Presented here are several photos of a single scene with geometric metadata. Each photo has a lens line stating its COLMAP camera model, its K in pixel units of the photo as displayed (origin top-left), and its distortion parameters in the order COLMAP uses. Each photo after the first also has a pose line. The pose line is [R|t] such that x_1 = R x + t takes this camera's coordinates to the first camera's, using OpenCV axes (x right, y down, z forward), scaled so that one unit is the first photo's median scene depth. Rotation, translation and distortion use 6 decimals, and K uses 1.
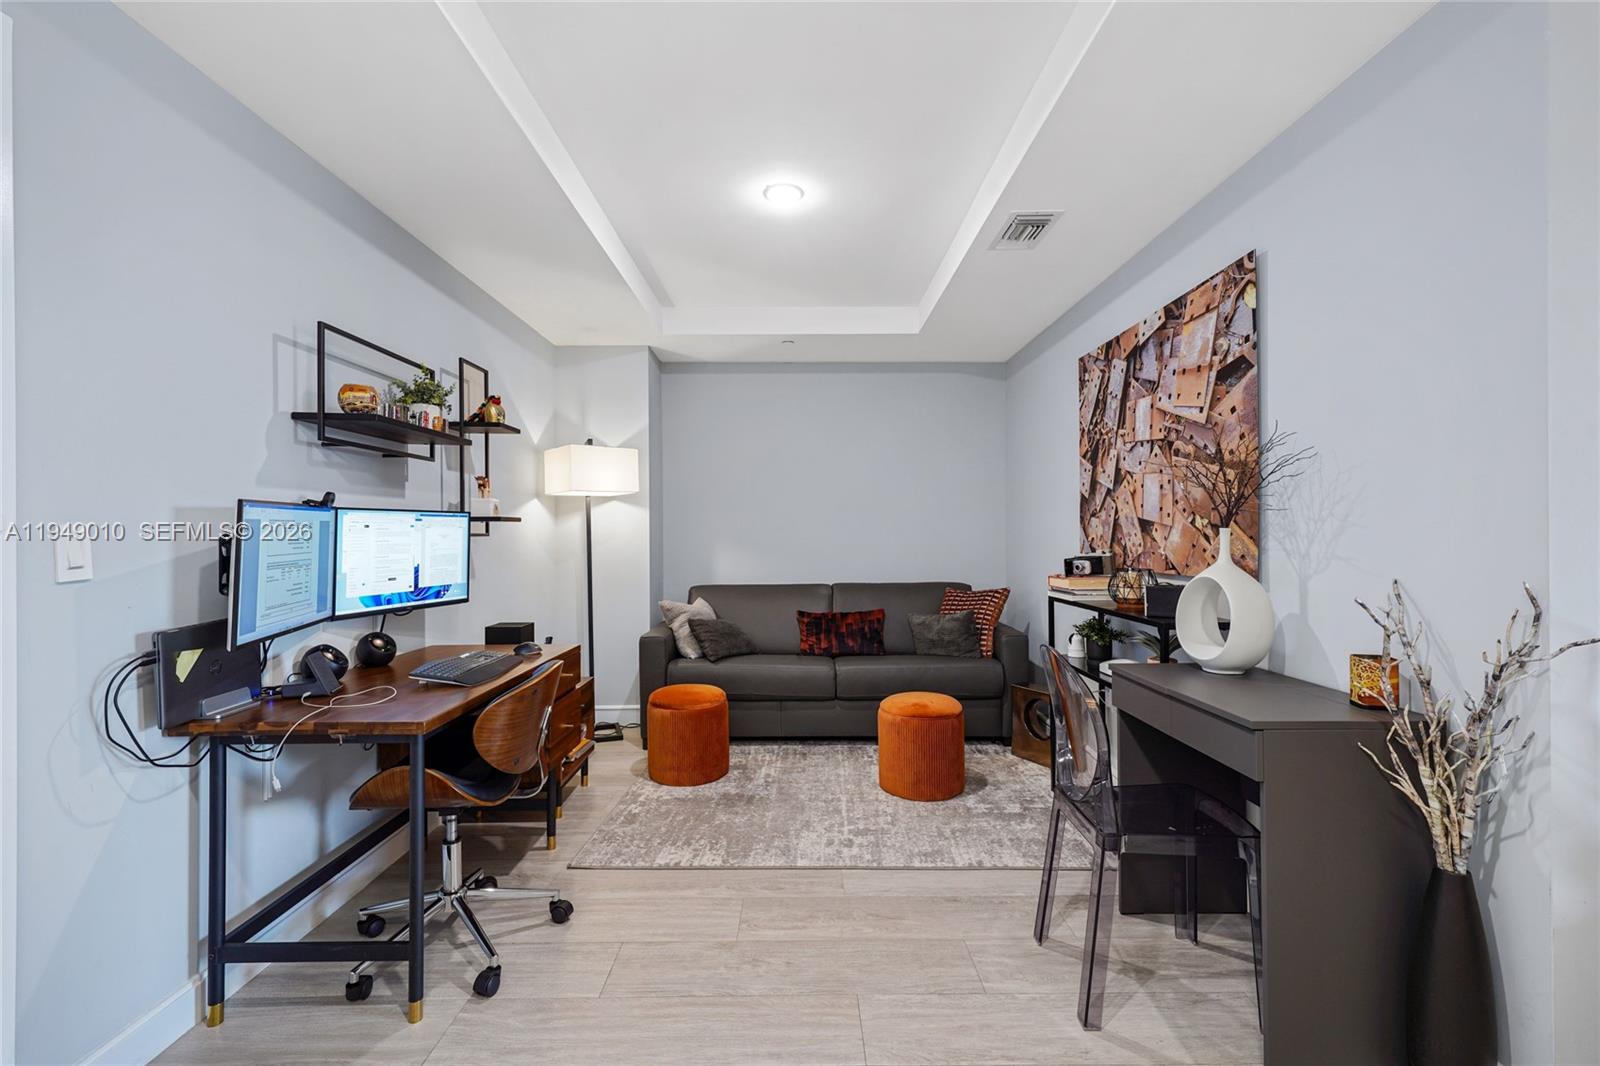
lens RADIAL K [[732.3, 0, 799.7], [0, 732.3, 531.2], [0, 0, 1]] dist [0.010894, -0.000227]
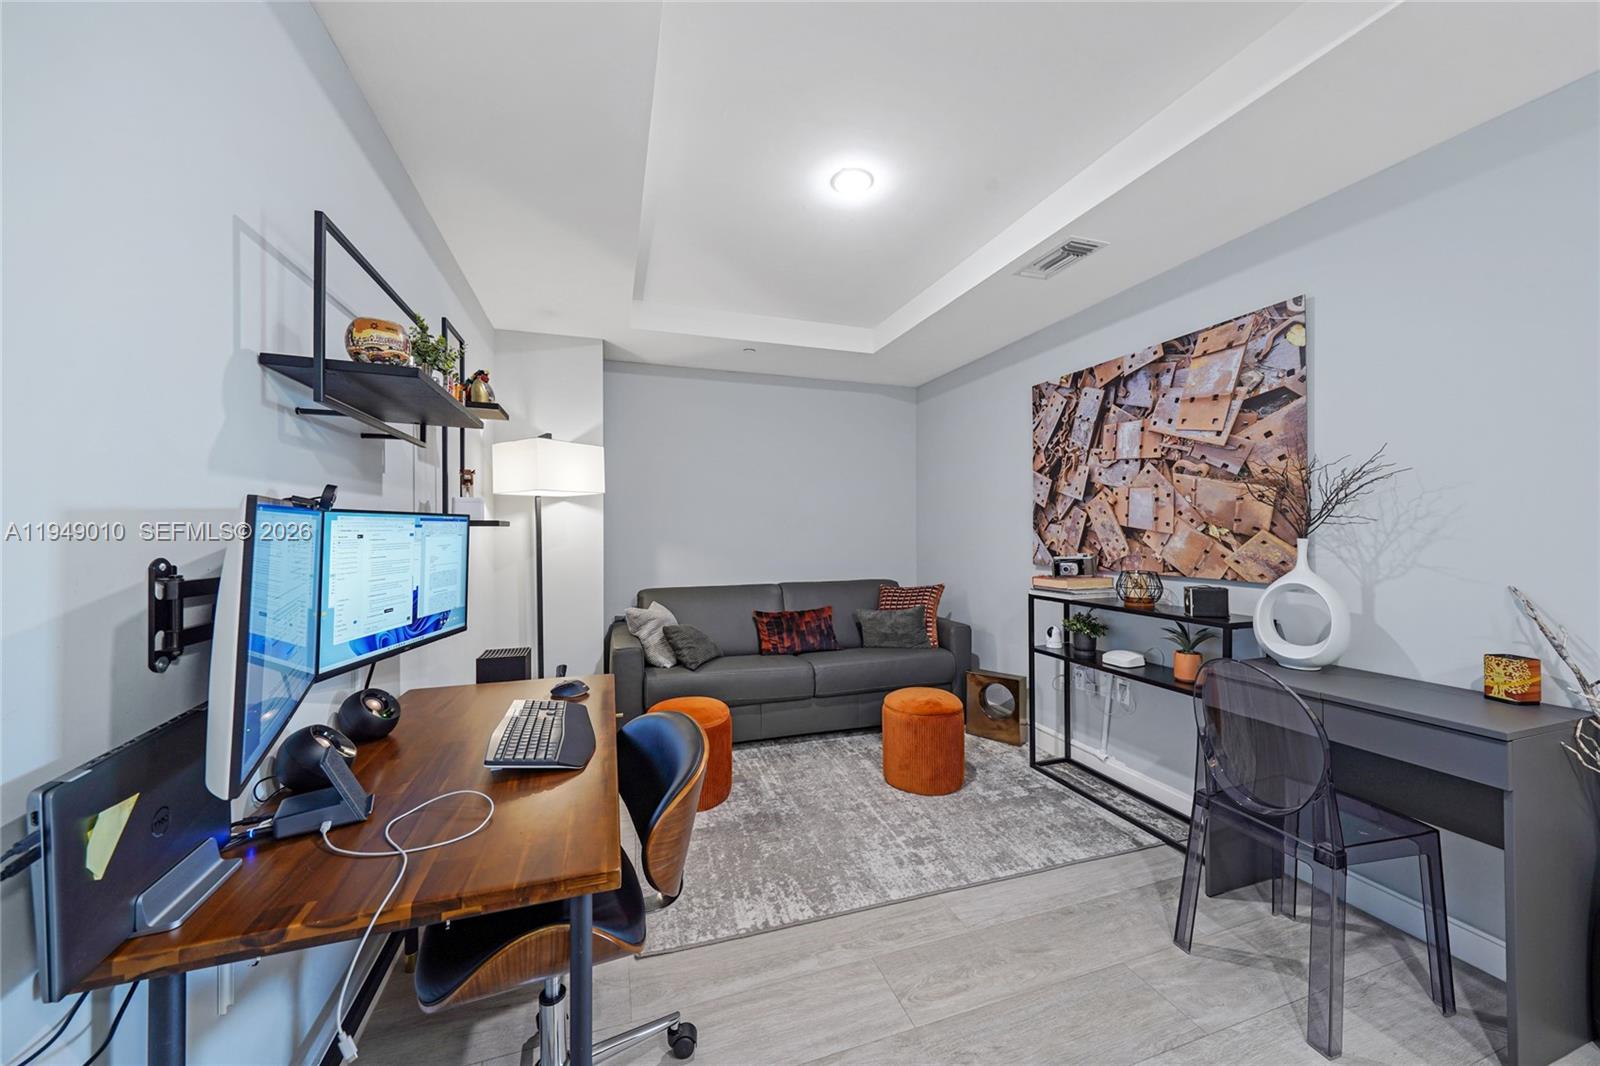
lens RADIAL K [[588.7, 0, 803.6], [0, 588.7, 527.8], [0, 0, 1]] dist [-0.001123, 0.000053]
pose [[0.946487, 0.003332, 0.322724, -0.334991], [-0.003448, 0.999994, -0.000211, -0.014290], [-0.322722, -0.000913, 0.946493, 0.313824]]
